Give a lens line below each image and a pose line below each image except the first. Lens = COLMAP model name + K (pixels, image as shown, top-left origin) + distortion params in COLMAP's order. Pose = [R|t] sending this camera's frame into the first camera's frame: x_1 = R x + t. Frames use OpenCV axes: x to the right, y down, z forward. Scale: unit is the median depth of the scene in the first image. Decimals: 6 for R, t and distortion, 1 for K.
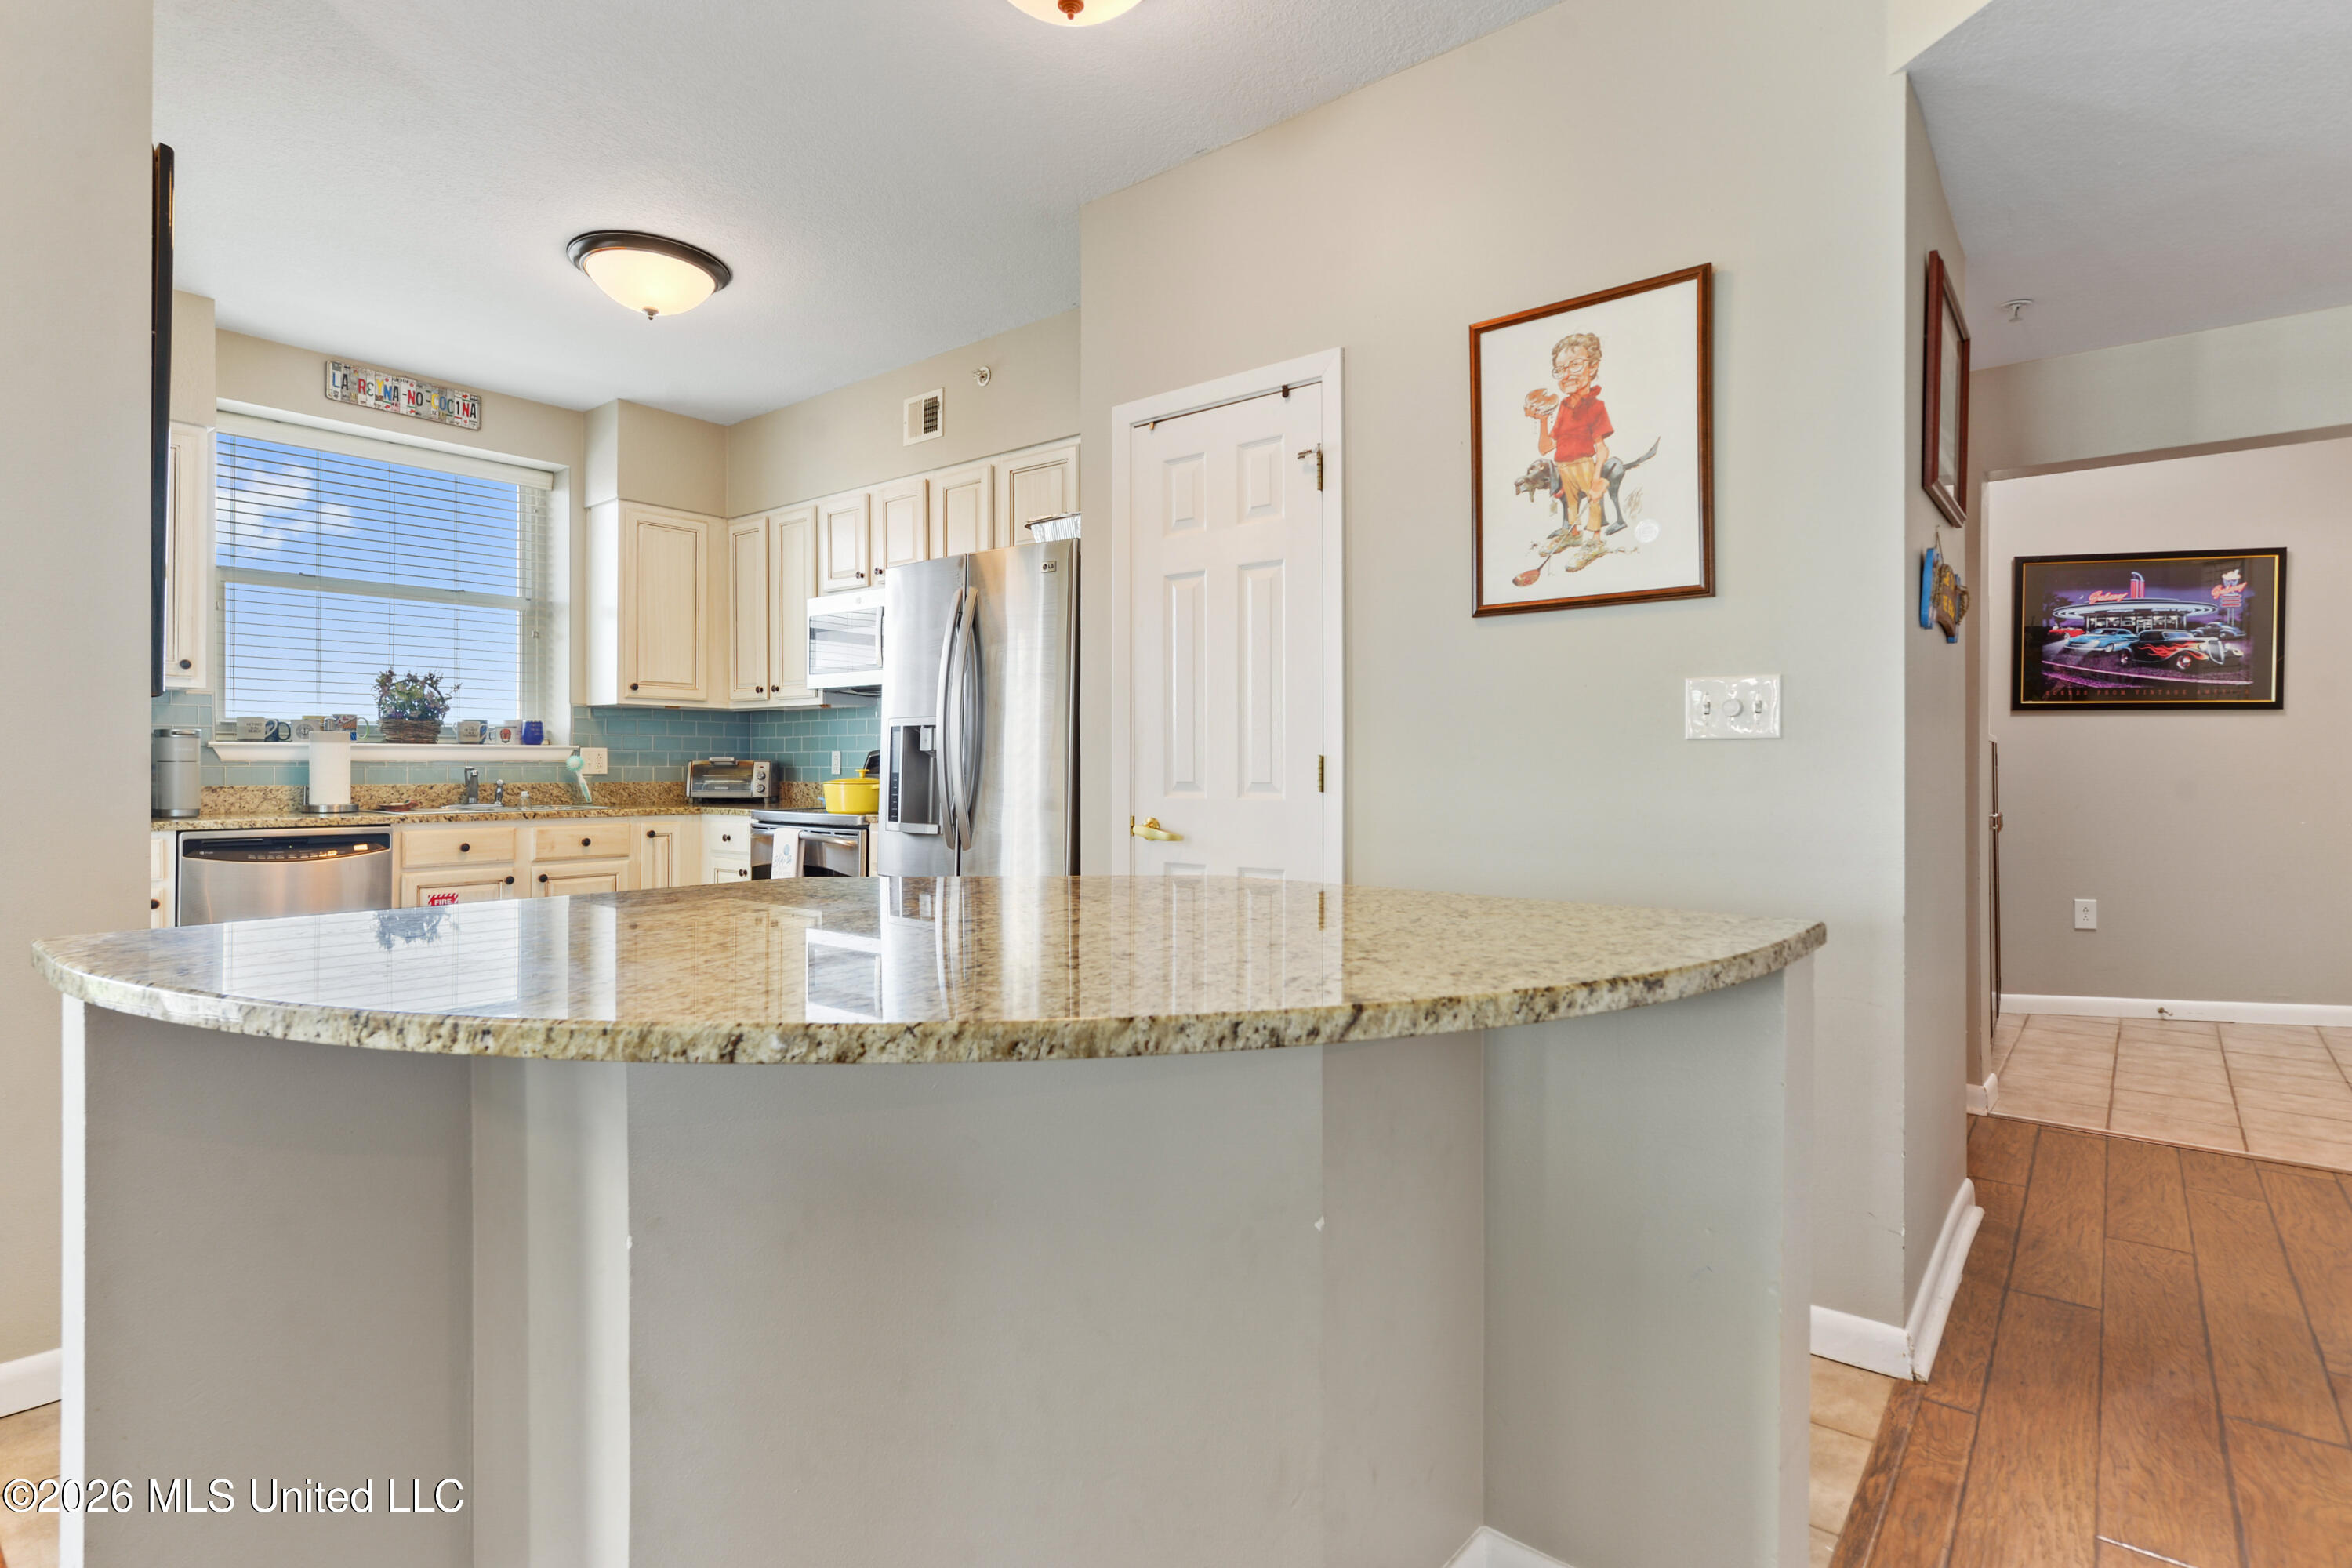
lens RADIAL K [[1197.9, 0, 1176.8], [0, 1197.9, 771.5], [0, 0, 1]] dist [-0.000355, 0.000254]
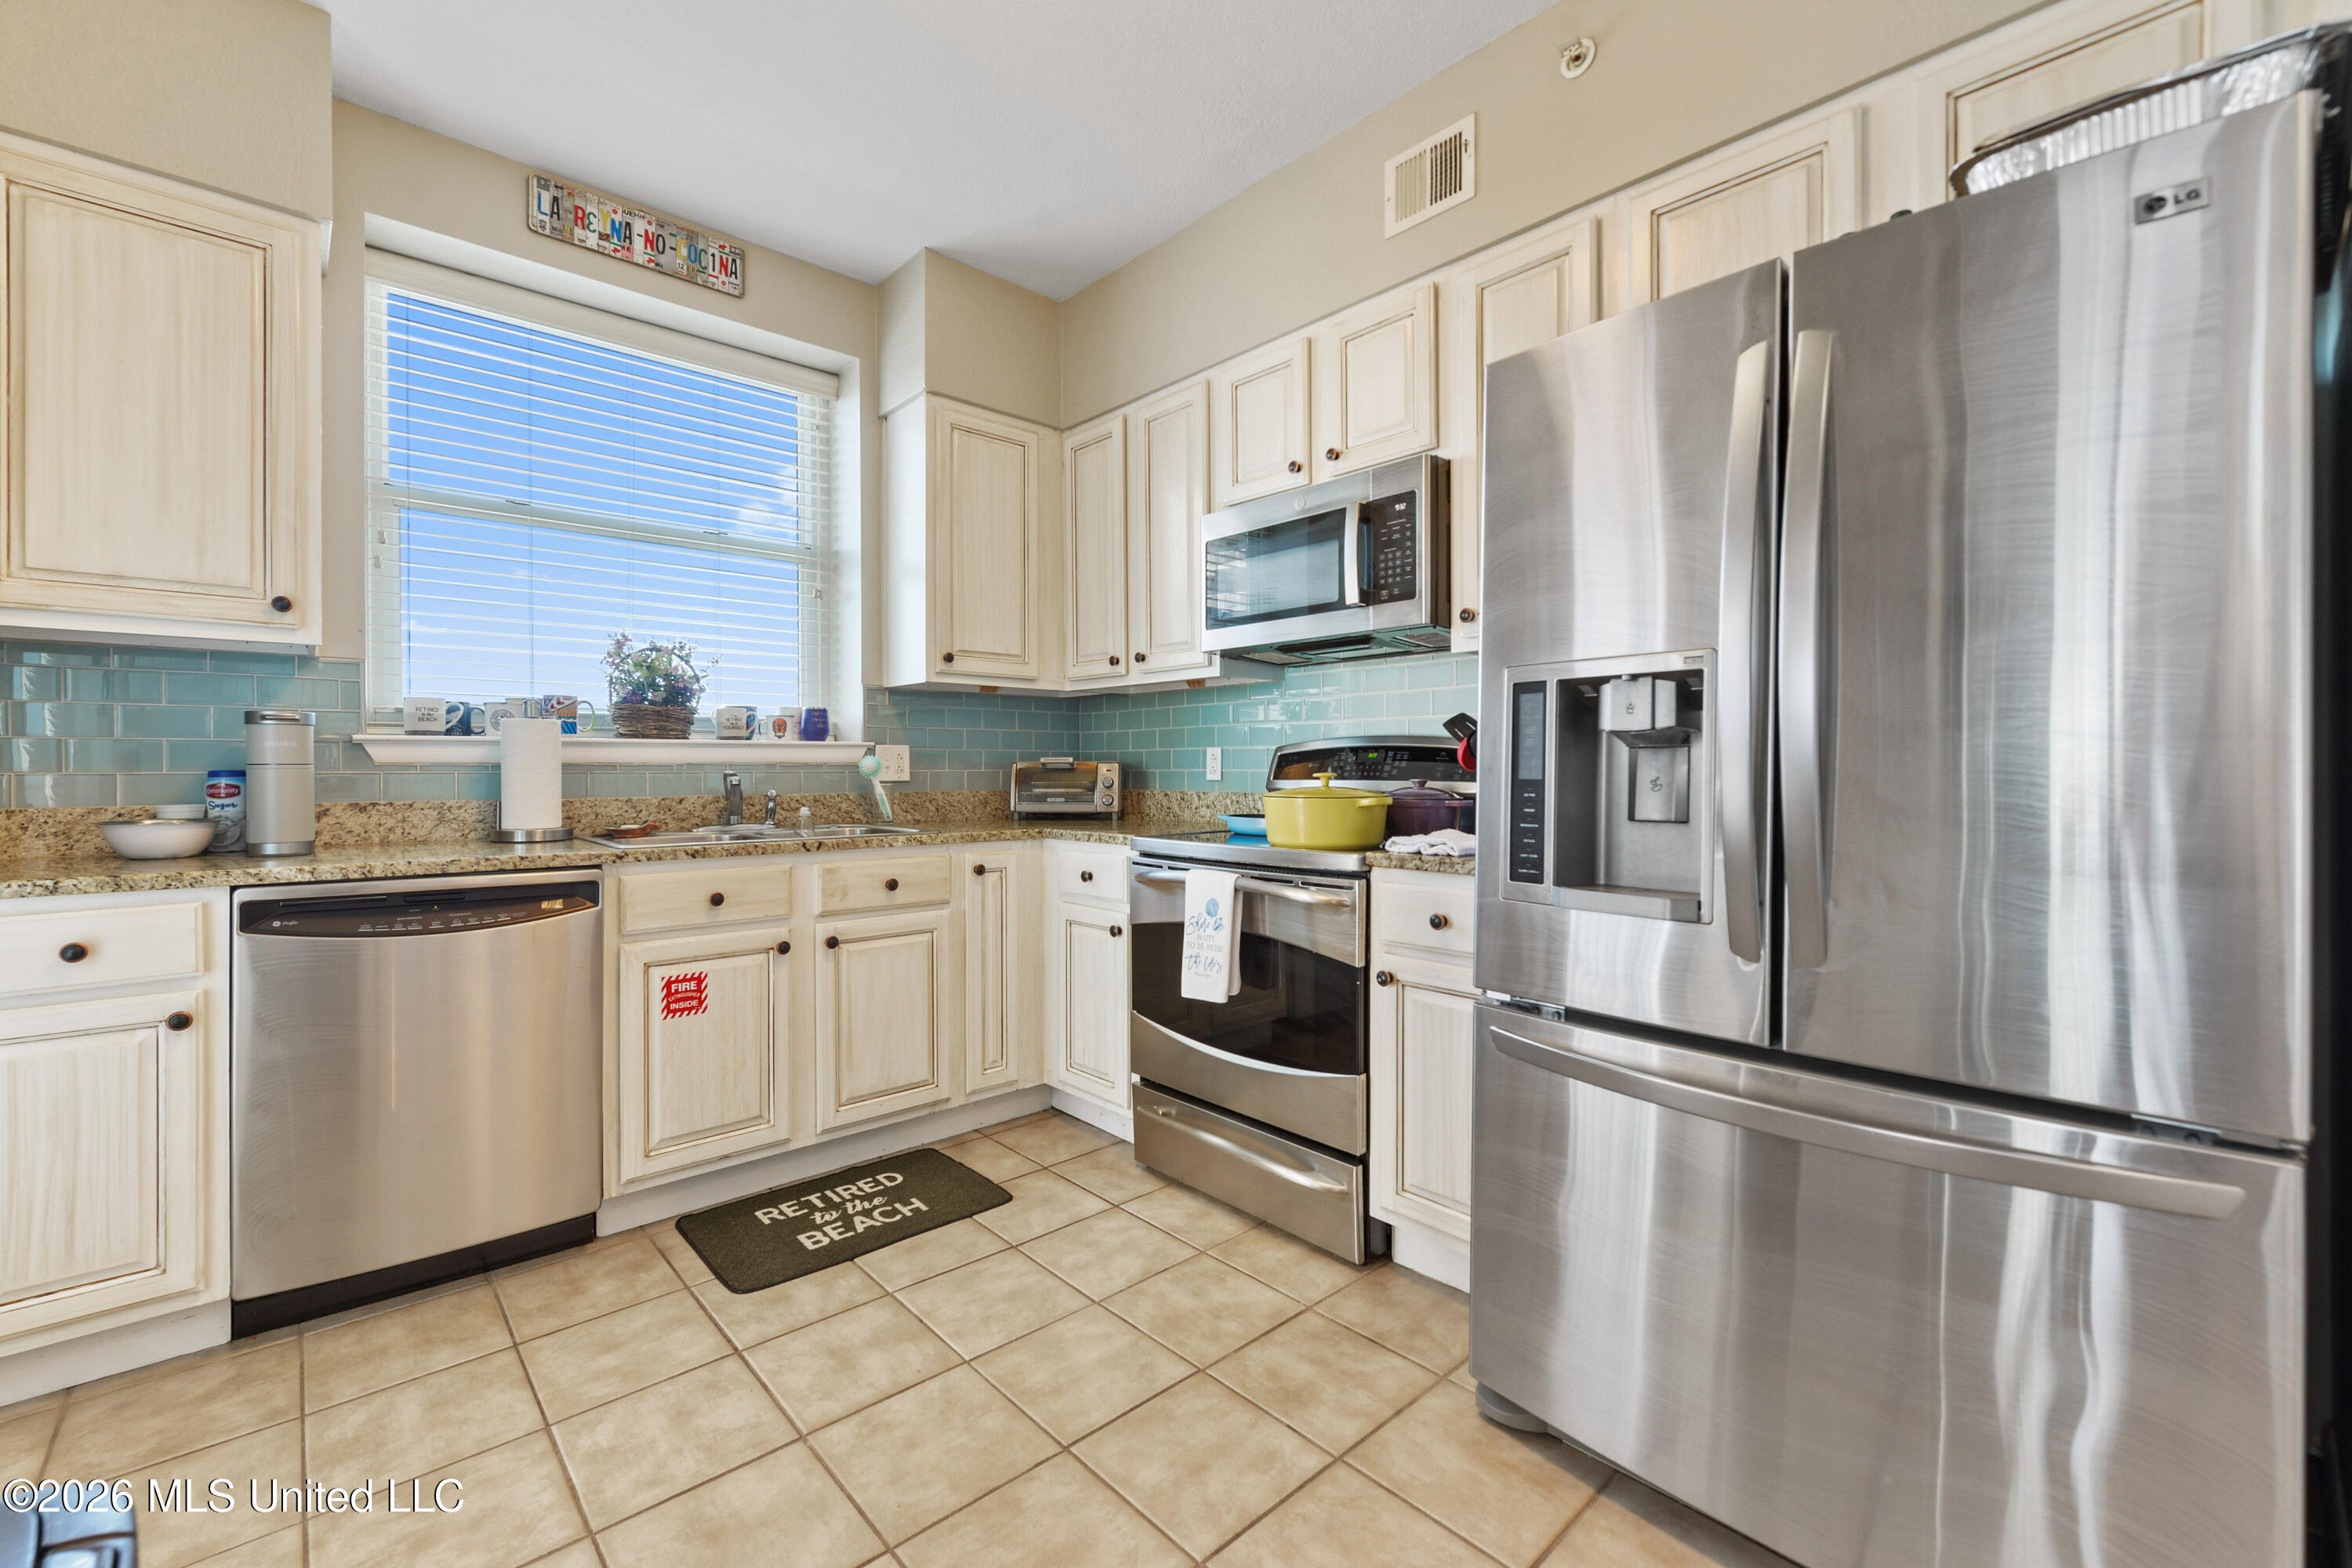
lens RADIAL K [[974.8, 0, 1154.7], [0, 974.8, 782.7], [0, 0, 1]] dist [-0.000809, -0.000119]
pose [[0.987997, -0.002376, -0.154452, -0.259026], [0.003603, 0.999964, 0.007669, -0.001013], [0.154428, -0.008133, 0.987971, 0.477330]]
